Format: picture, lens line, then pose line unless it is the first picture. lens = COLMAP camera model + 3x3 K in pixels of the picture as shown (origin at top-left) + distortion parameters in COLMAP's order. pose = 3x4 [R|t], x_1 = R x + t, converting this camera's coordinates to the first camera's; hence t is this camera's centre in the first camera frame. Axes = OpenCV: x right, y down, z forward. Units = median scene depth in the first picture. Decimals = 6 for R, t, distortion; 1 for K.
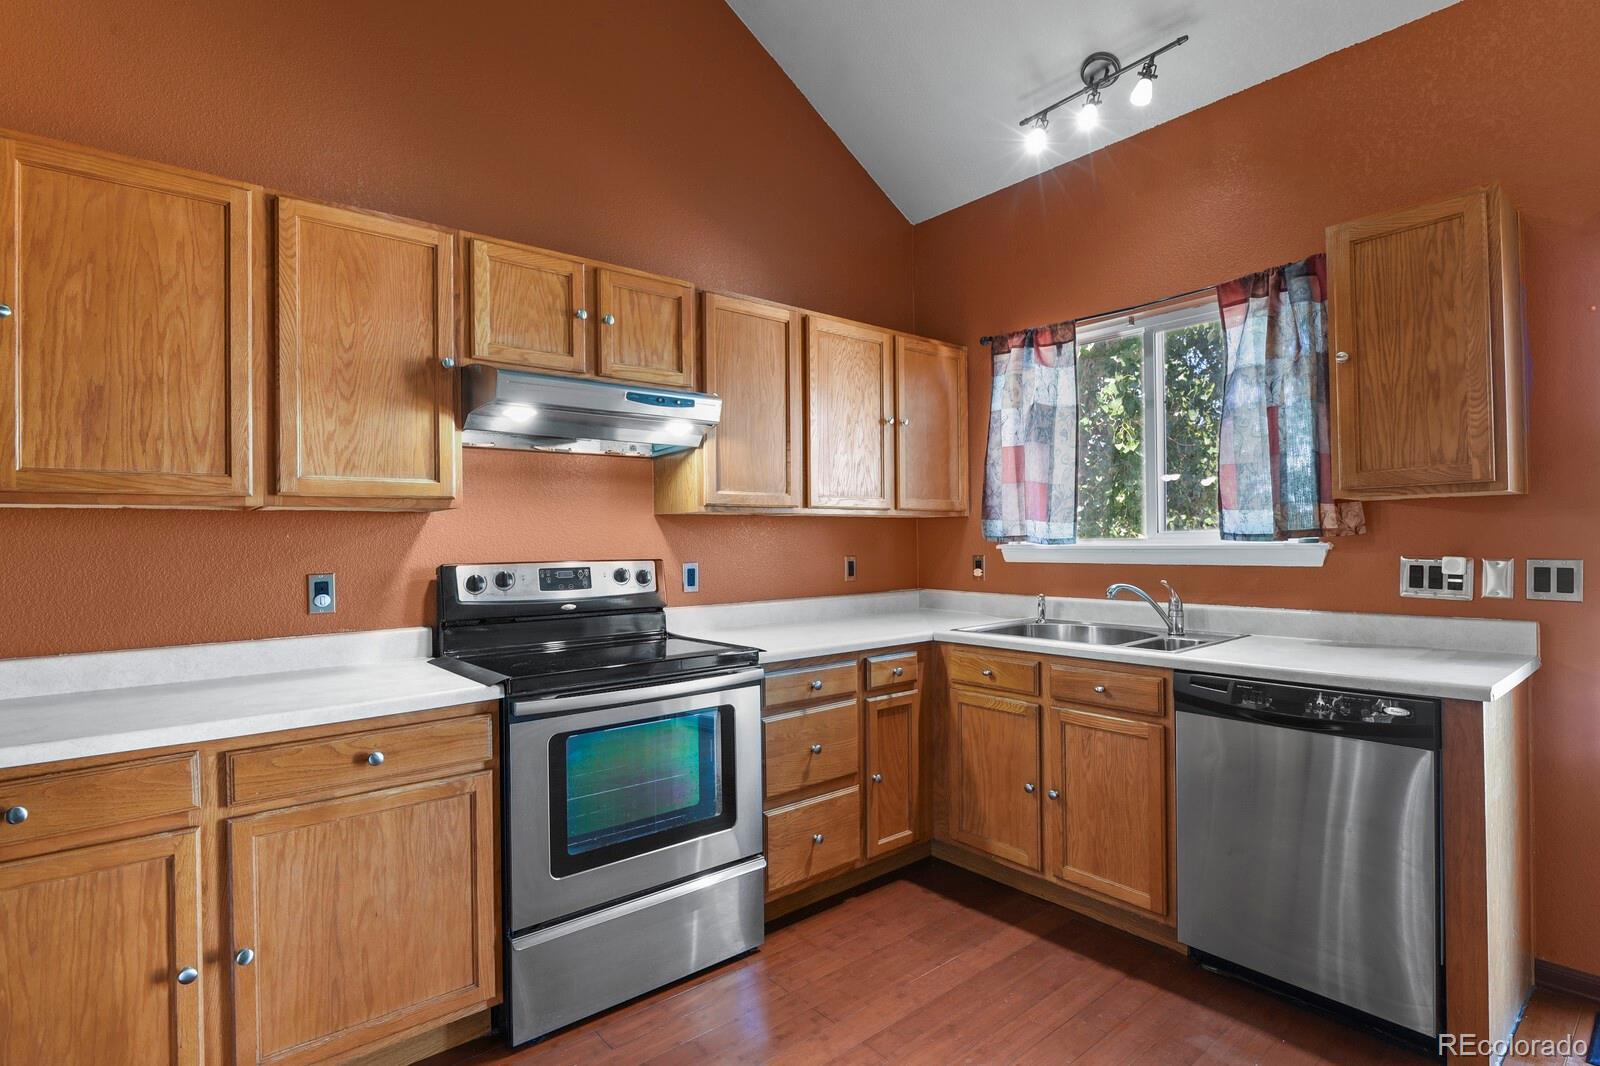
lens RADIAL K [[787.7, 0, 802.0], [0, 787.7, 539.0], [0, 0, 1]] dist [0.001004, -0.008809]
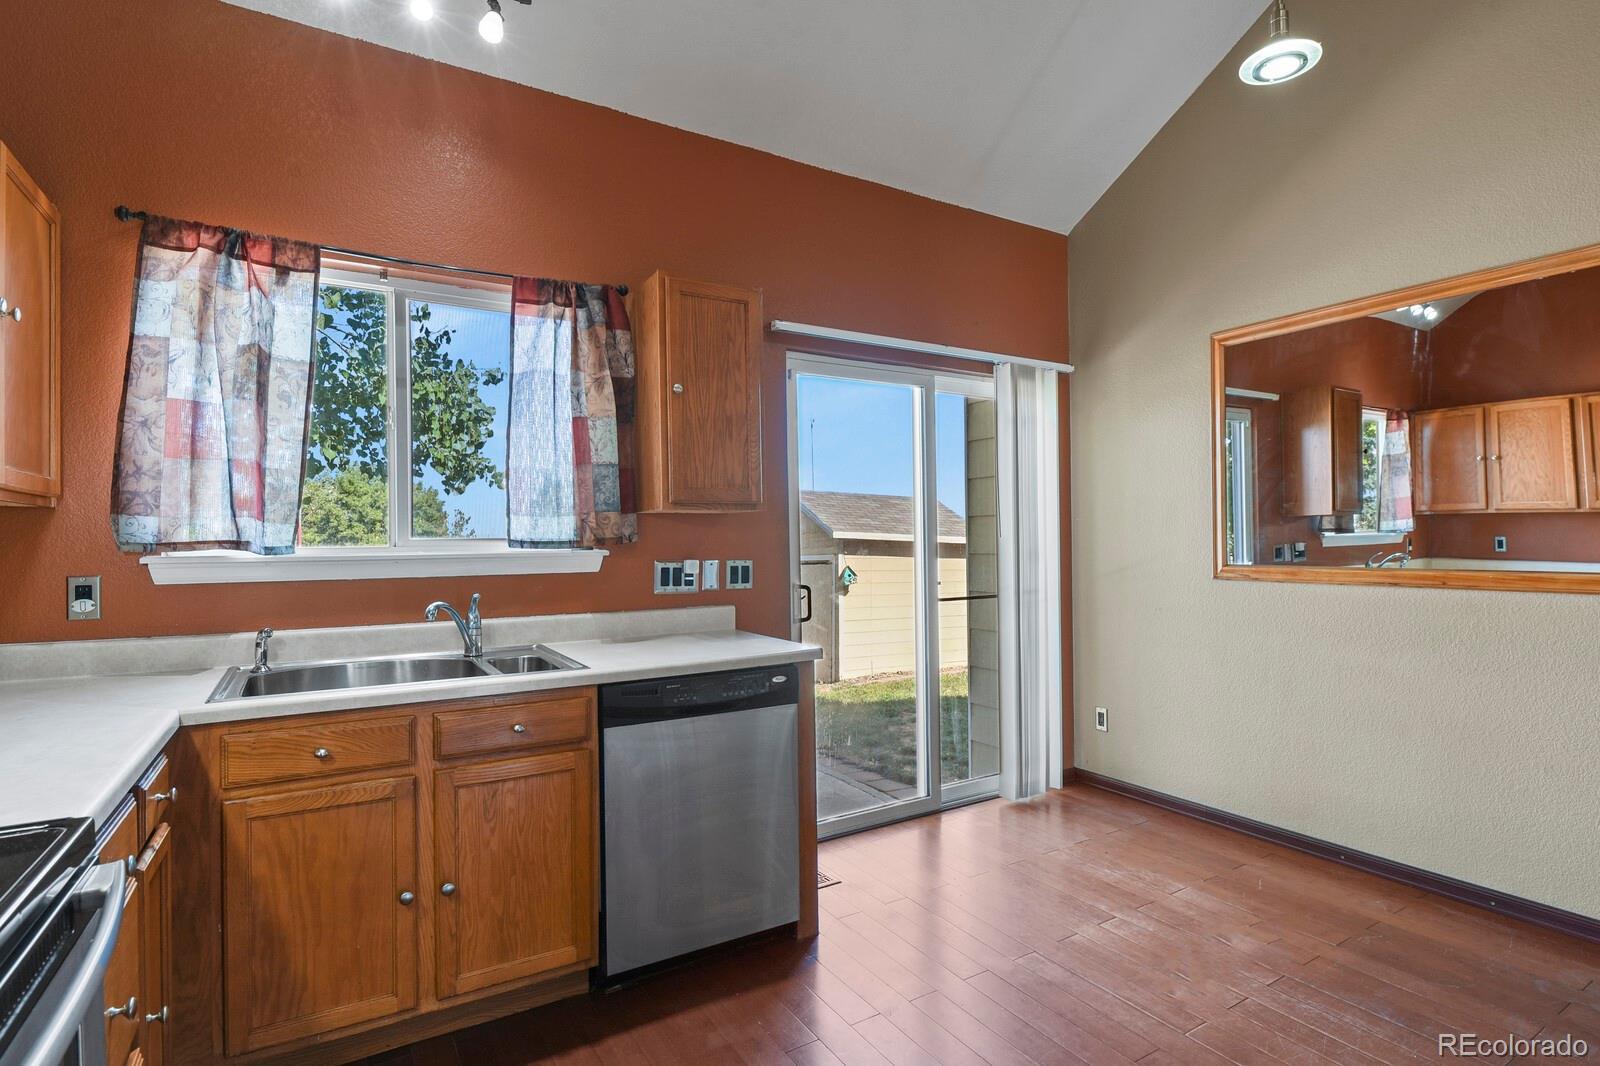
lens RADIAL K [[787.7, 0, 802.0], [0, 787.7, 539.0], [0, 0, 1]] dist [0.001004, -0.008809]
pose [[0.154673, 0.013745, 0.987870, -0.377818], [0.006153, 0.999870, -0.014875, 0.008060], [-0.987947, 0.008379, 0.154568, 0.568767]]
